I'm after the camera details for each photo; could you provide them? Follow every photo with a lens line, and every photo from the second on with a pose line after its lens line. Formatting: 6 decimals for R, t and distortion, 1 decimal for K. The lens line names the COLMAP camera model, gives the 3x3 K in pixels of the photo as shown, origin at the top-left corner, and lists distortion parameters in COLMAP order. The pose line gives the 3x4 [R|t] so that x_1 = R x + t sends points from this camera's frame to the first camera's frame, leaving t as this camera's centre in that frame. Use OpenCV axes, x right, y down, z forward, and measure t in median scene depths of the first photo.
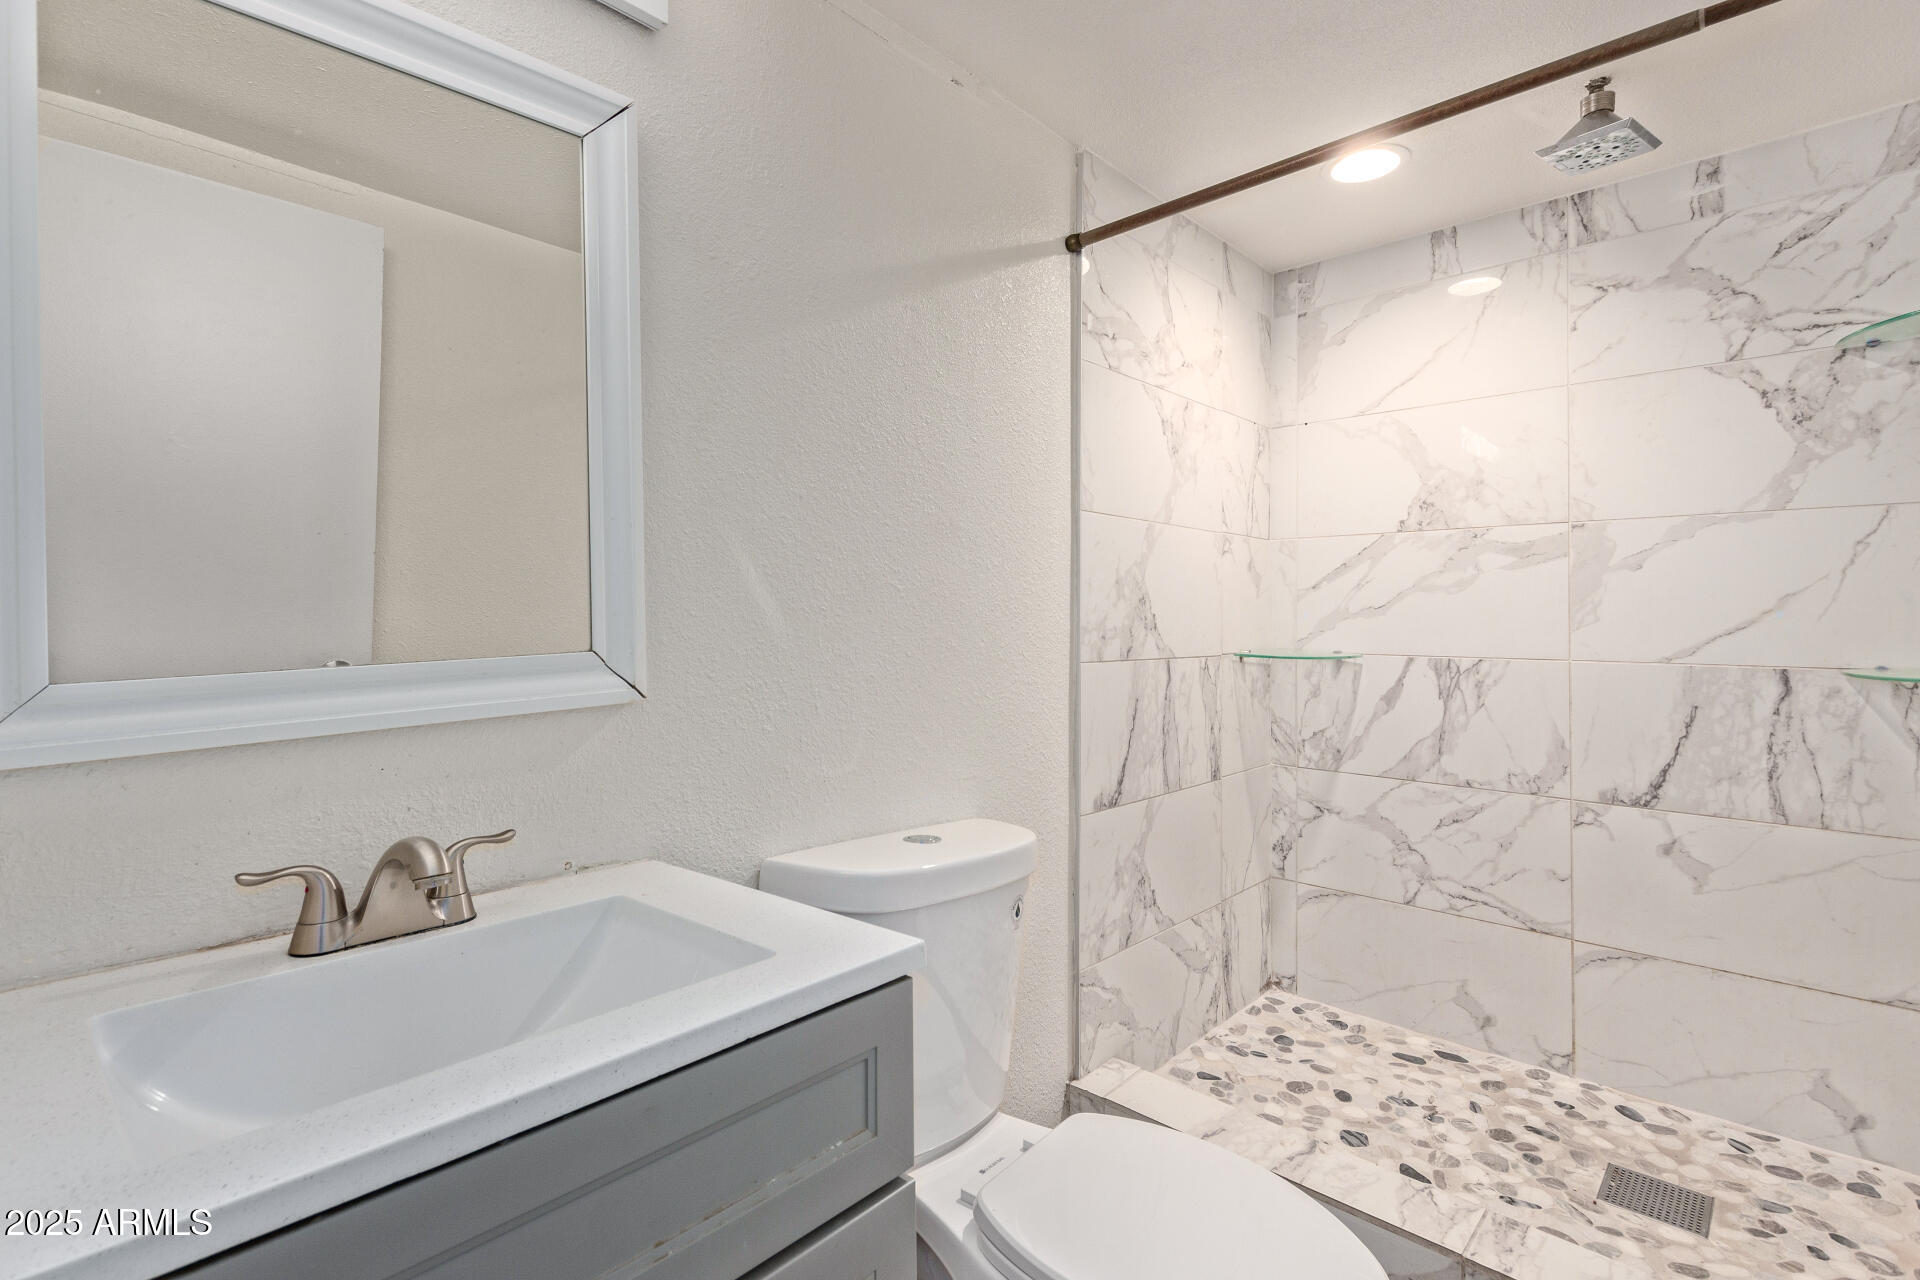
lens RADIAL K [[899.9, 0, 965.0], [0, 899.9, 636.1], [0, 0, 1]] dist [0.010077, -0.005927]
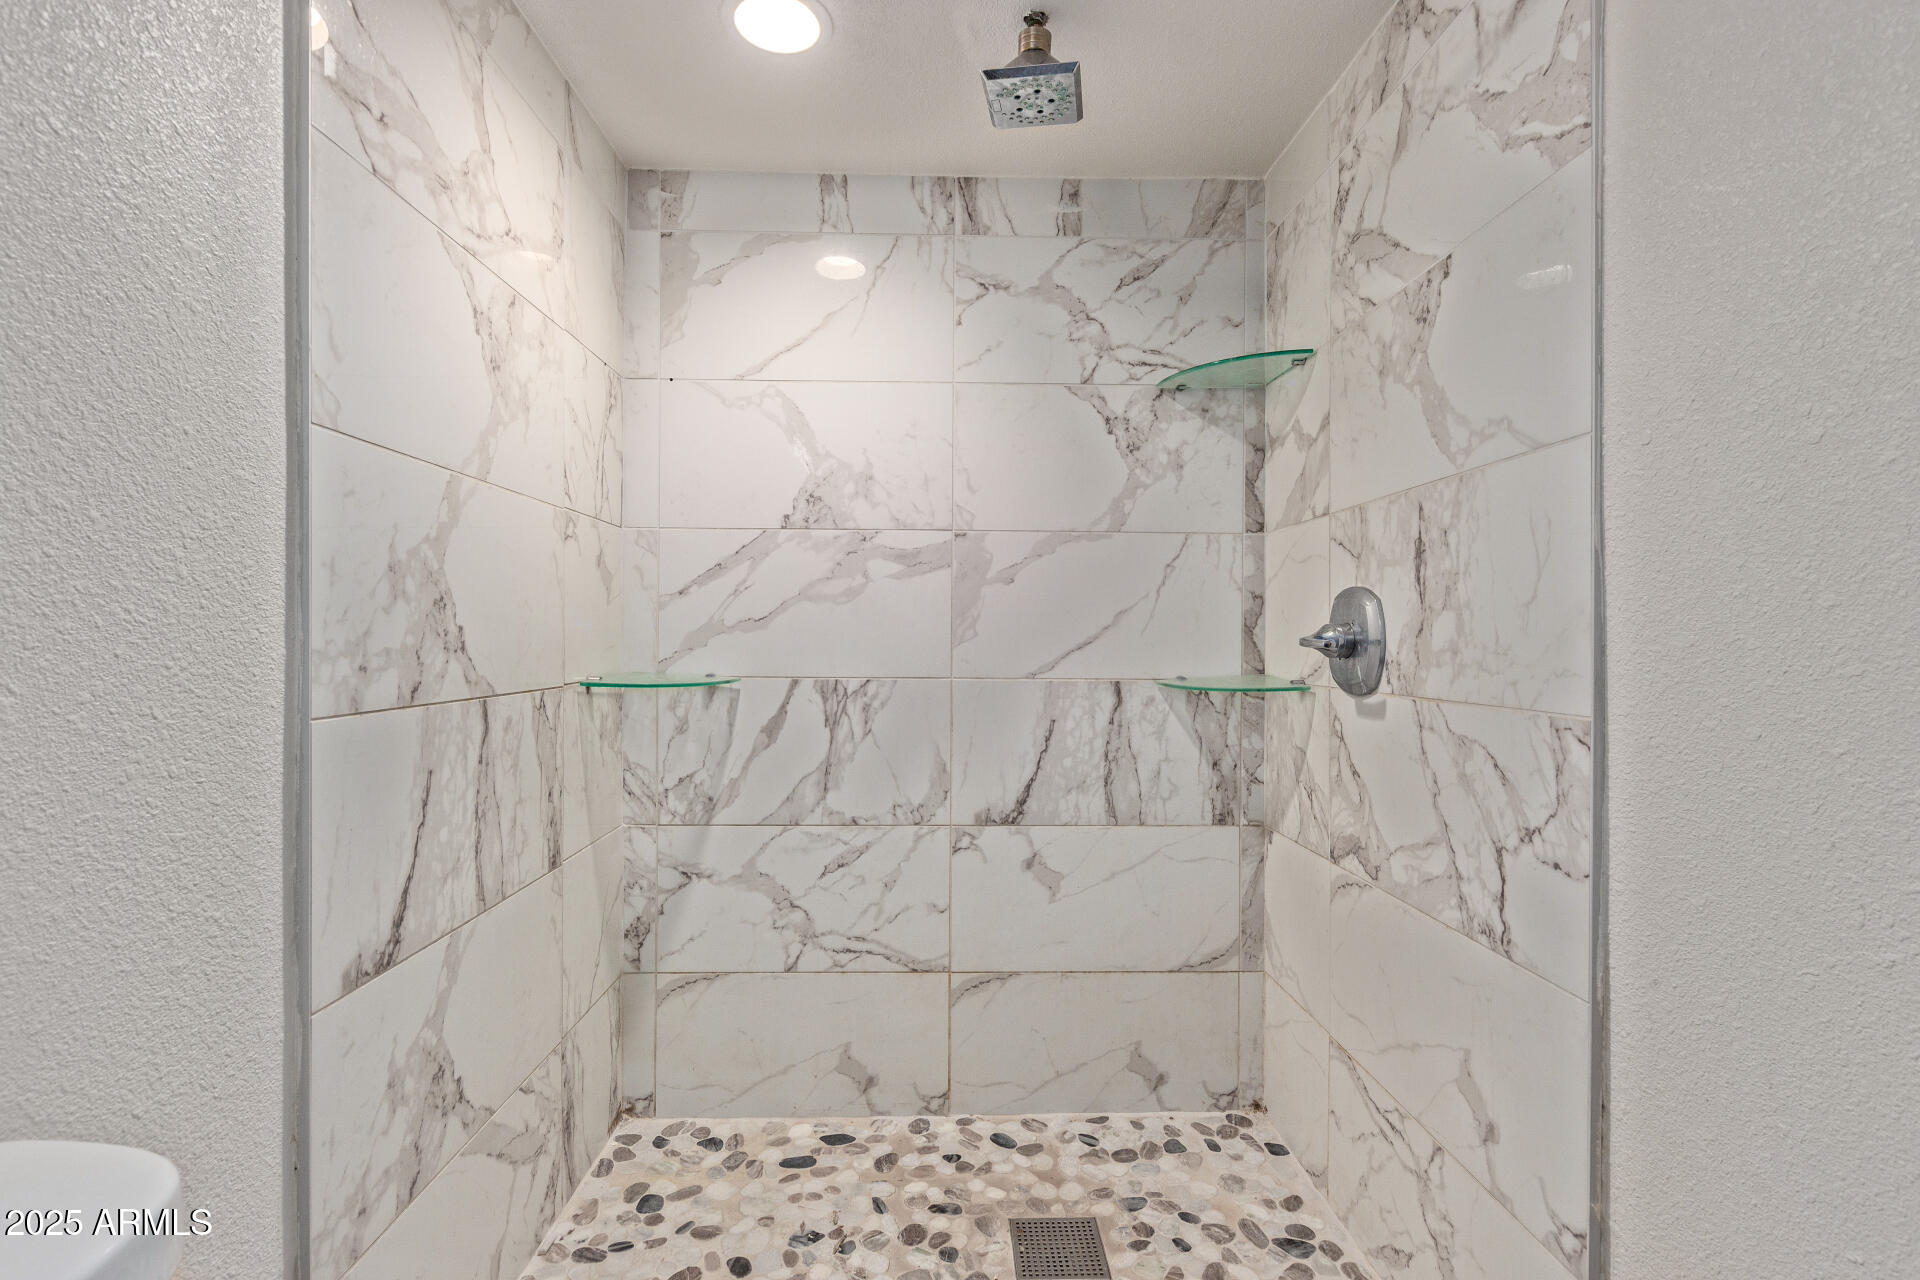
lens RADIAL K [[899.9, 0, 965.0], [0, 899.9, 636.1], [0, 0, 1]] dist [0.010077, -0.005927]
pose [[0.729999, -0.001641, 0.683447, 0.040781], [0.010601, 0.999904, -0.008922, -0.008225], [-0.683366, 0.013758, 0.729946, 0.309051]]
